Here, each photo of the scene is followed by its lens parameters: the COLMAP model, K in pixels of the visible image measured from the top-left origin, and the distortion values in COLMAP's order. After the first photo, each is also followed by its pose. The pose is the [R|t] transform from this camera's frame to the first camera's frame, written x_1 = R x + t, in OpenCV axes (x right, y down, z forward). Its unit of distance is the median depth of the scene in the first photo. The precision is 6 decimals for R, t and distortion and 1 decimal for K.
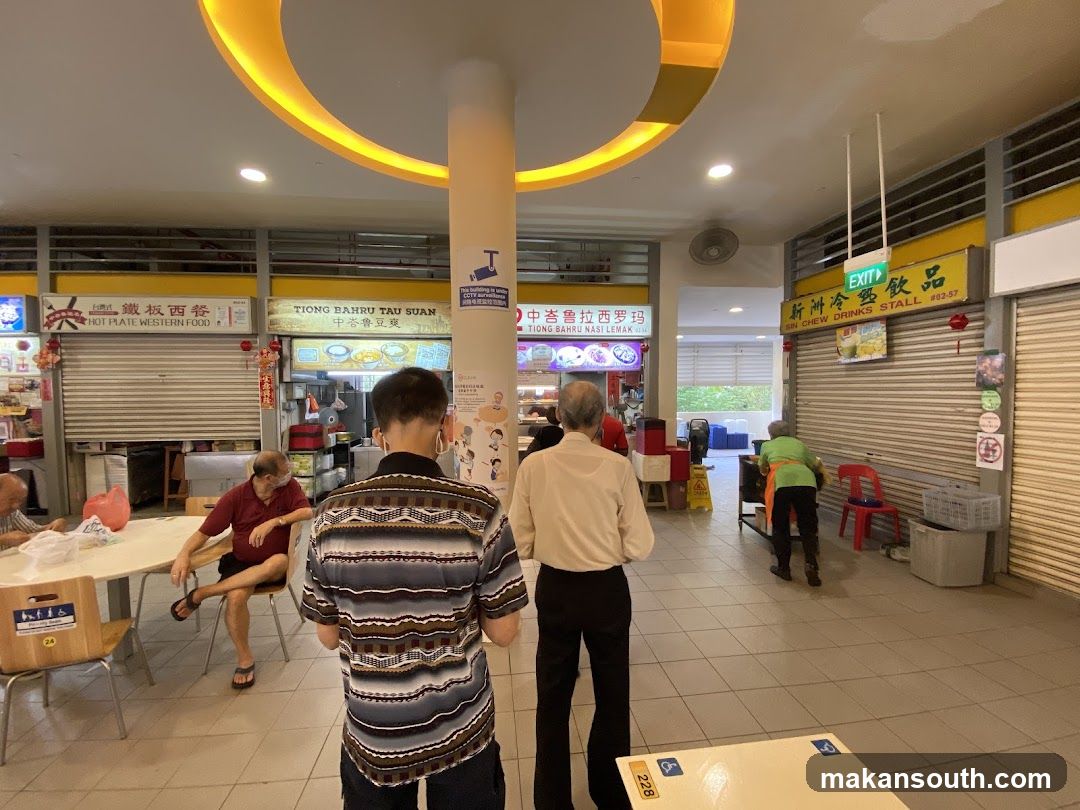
lens RADIAL K [[444.4, 0, 533.4], [0, 444.4, 405.2], [0, 0, 1]] dist [0.014128, -0.018844]
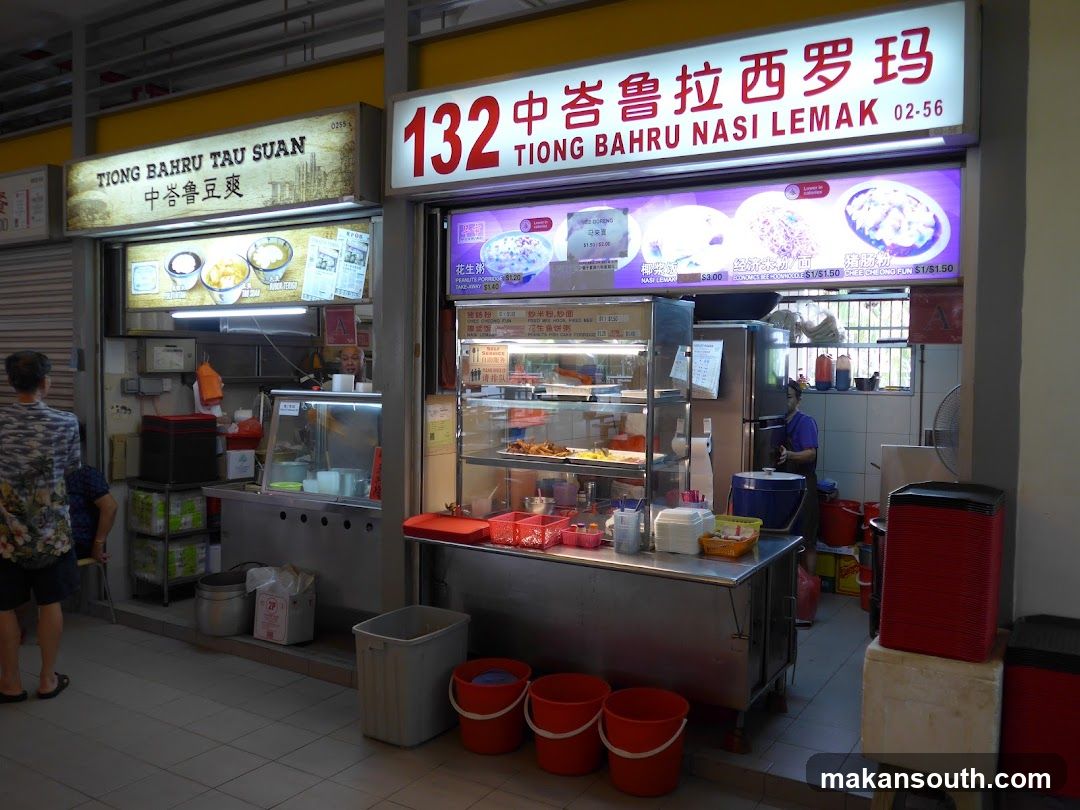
lens RADIAL K [[912.0, 0, 535.5], [0, 912.0, 402.4], [0, 0, 1]] dist [-0.066845, 0.051468]
pose [[0.787063, 0.037987, -0.615702, 0.384674], [-0.035516, 0.999237, 0.016249, -0.013478], [0.615850, 0.009079, 0.787811, 0.507472]]
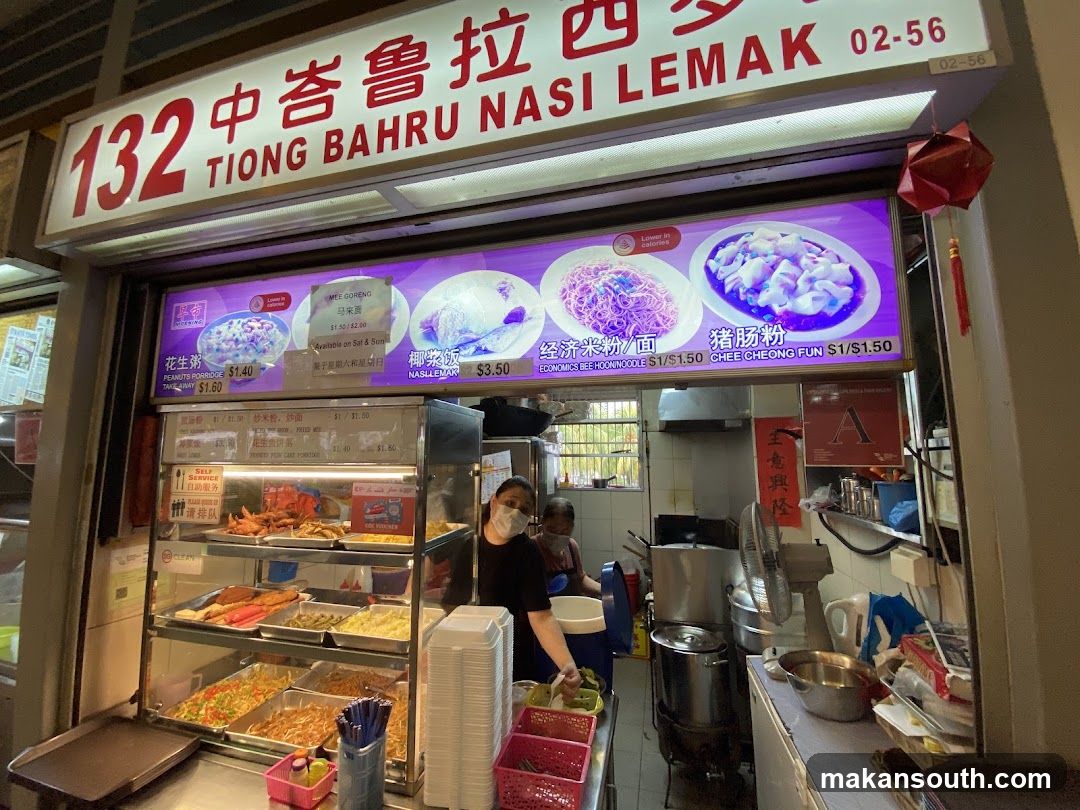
lens RADIAL K [[444.4, 0, 533.4], [0, 444.4, 405.2], [0, 0, 1]] dist [0.014128, -0.018844]
pose [[0.928961, -0.043229, -0.367645, 0.188392], [-0.016592, 0.987297, -0.158014, -0.041983], [0.369806, 0.152889, 0.916444, 0.872054]]
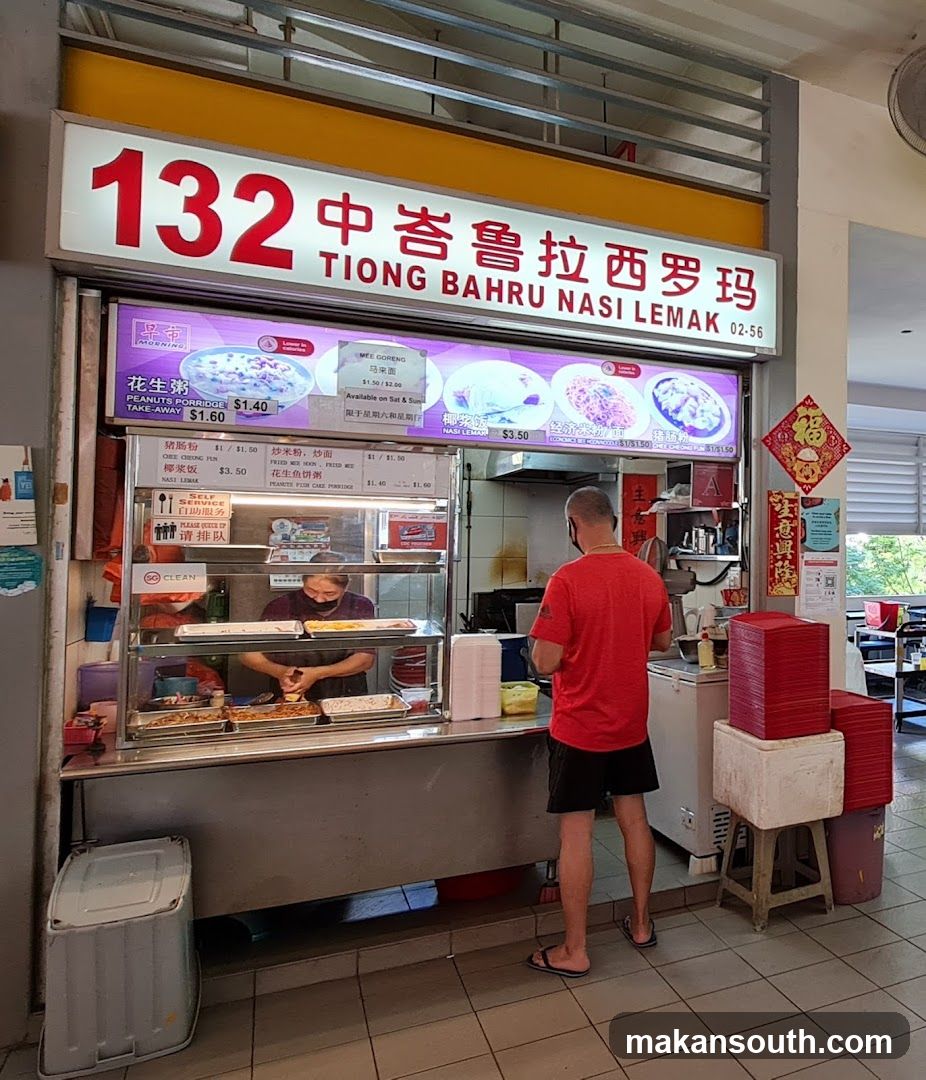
lens RADIAL K [[944.5, 0, 909.7], [0, 944.5, 522.1], [0, 0, 1]] dist [-0.004626, -0.000247]
pose [[0.886647, 0.022499, 0.461900, 0.040911], [0.008757, 0.997820, -0.065412, 0.011251], [-0.462365, 0.062042, 0.884517, 0.374171]]
